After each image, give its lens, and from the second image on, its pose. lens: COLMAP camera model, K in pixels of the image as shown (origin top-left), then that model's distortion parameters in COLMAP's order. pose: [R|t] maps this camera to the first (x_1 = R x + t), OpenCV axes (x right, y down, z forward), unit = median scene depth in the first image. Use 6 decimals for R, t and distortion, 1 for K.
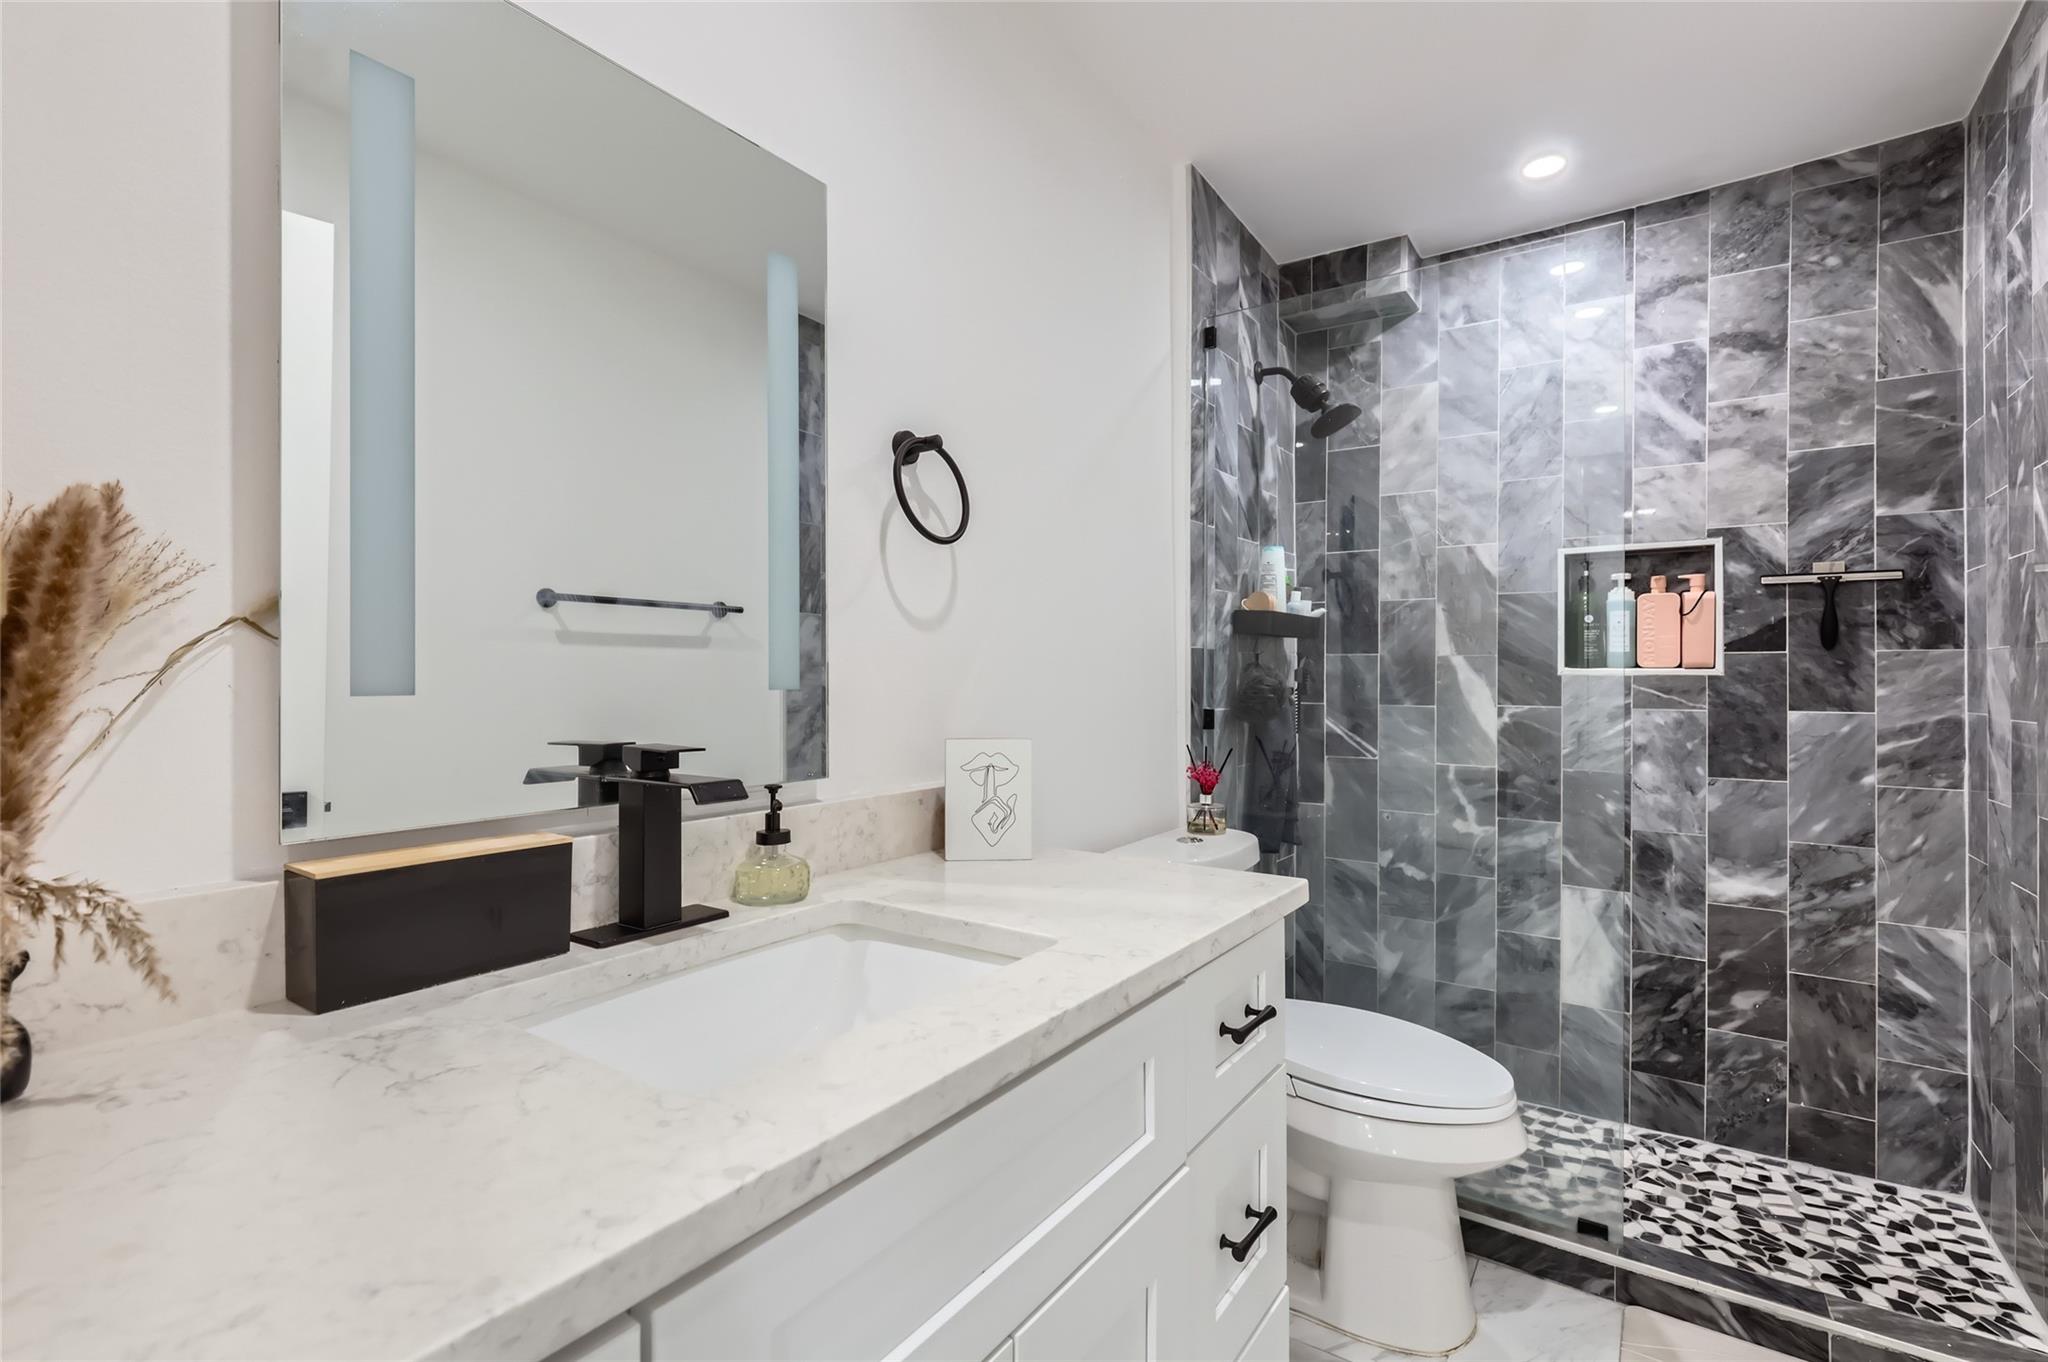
lens RADIAL K [[921.4, 0, 1023.9], [0, 921.4, 683.8], [0, 0, 1]] dist [0.001264, -0.000859]
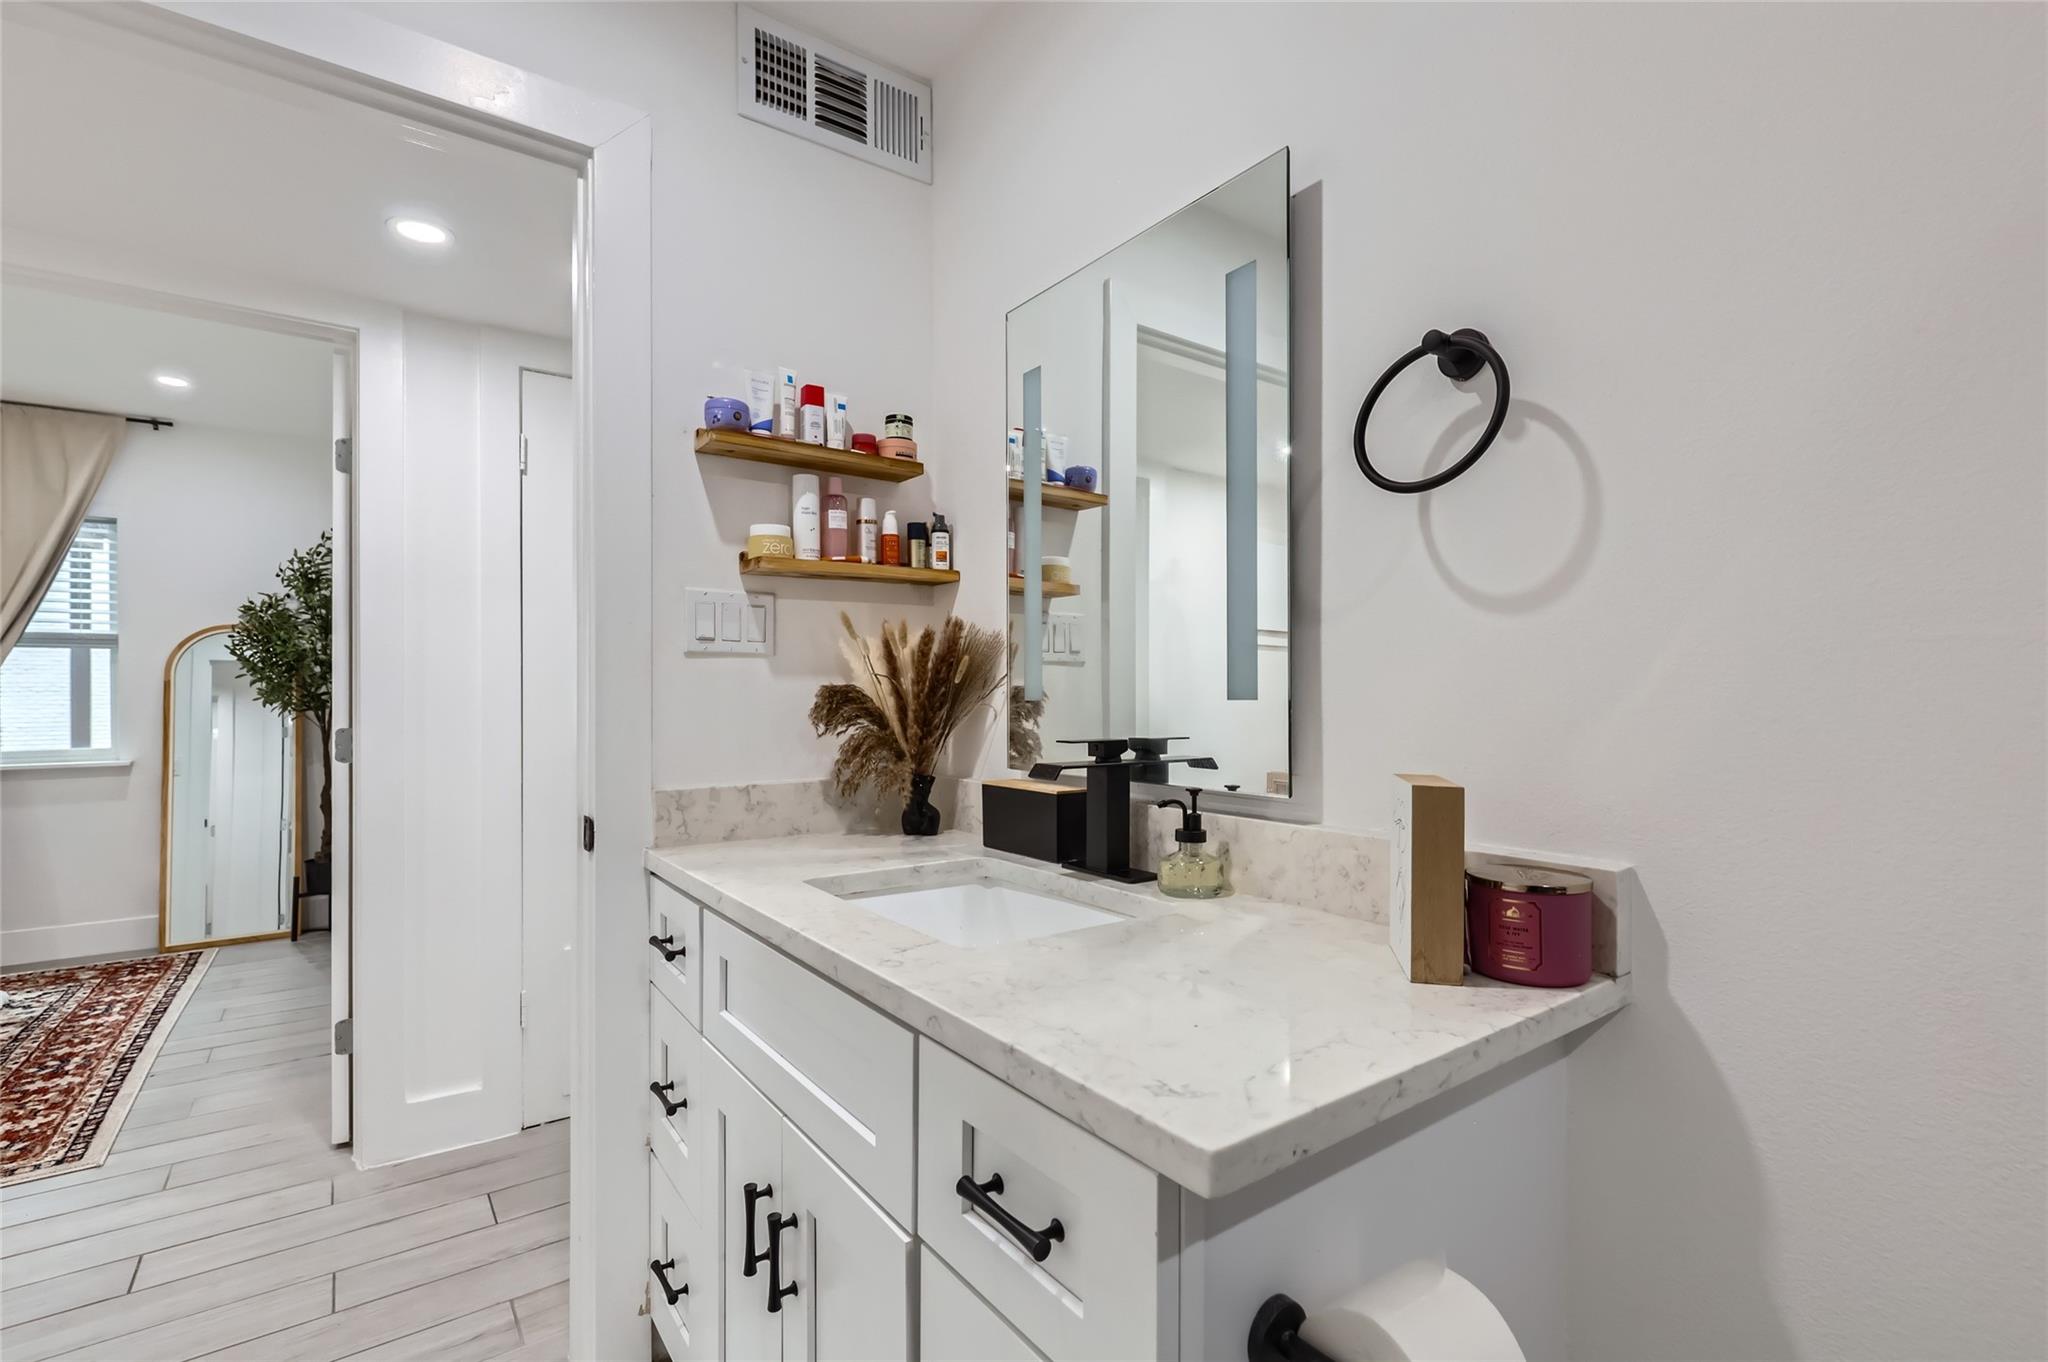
lens RADIAL K [[921.4, 0, 1023.9], [0, 921.4, 683.8], [0, 0, 1]] dist [0.001264, -0.000859]
pose [[-0.332971, -0.002519, -0.942934, 0.701200], [-0.006110, 0.999981, -0.000514, -0.005750], [0.942917, 0.005590, -0.332980, 1.019414]]
